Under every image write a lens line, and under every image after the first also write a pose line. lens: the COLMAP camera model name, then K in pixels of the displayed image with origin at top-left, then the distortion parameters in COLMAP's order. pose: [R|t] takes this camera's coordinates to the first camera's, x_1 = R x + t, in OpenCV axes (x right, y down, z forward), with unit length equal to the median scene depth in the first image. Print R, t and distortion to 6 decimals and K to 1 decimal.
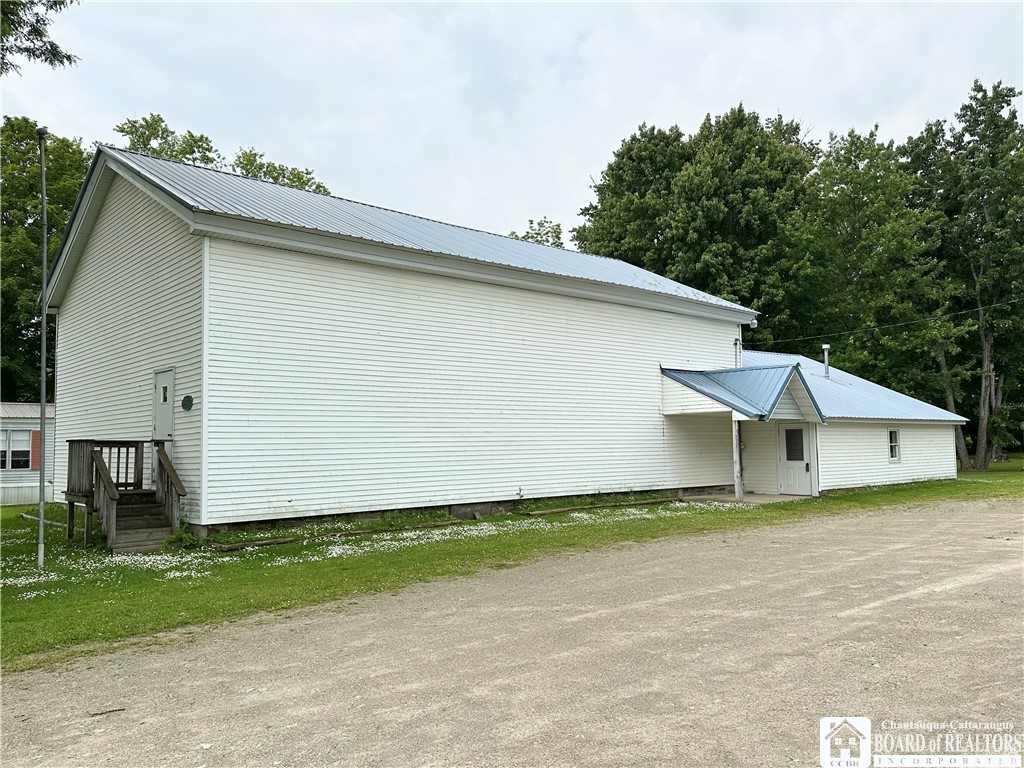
lens RADIAL K [[795.4, 0, 555.9], [0, 795.4, 384.5], [0, 0, 1]] dist [0.198858, -0.326667]
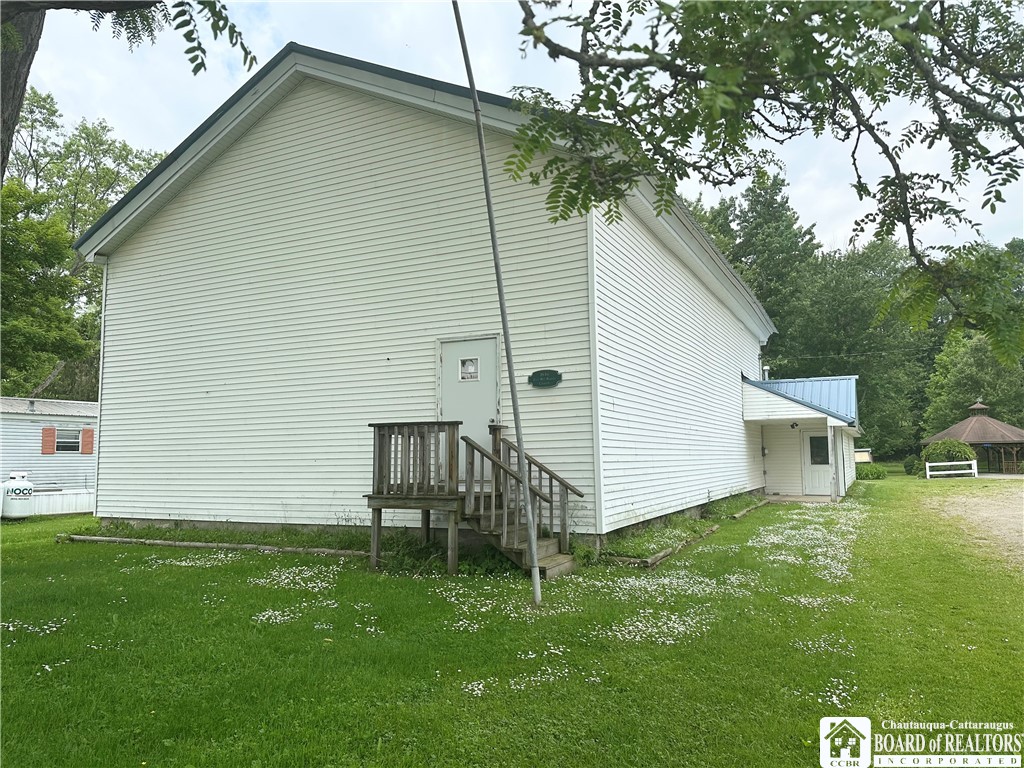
lens RADIAL K [[712.2, 0, 512.0], [0, 712.2, 384.0], [0, 0, 1]] dist [-0.004697, -0.003423]
pose [[0.926197, 0.042926, 0.374589, -0.485658], [-0.029807, 0.998725, -0.040750, 0.036889], [-0.375860, 0.026578, 0.926295, 0.249588]]
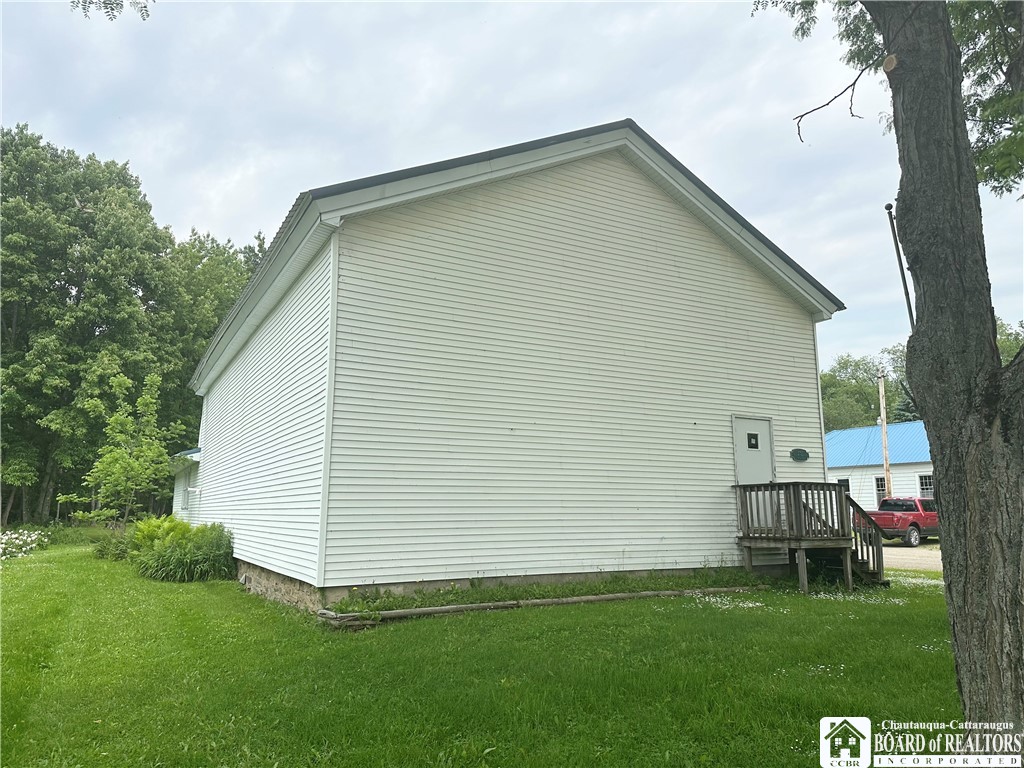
lens RADIAL K [[712.2, 0, 512.0], [0, 712.2, 384.0], [0, 0, 1]] dist [-0.004697, -0.003423]
pose [[0.229315, 0.185755, 0.955463, -1.004135], [-0.077348, 0.981994, -0.172349, 0.084640], [-0.970274, -0.034381, 0.239554, 0.765775]]
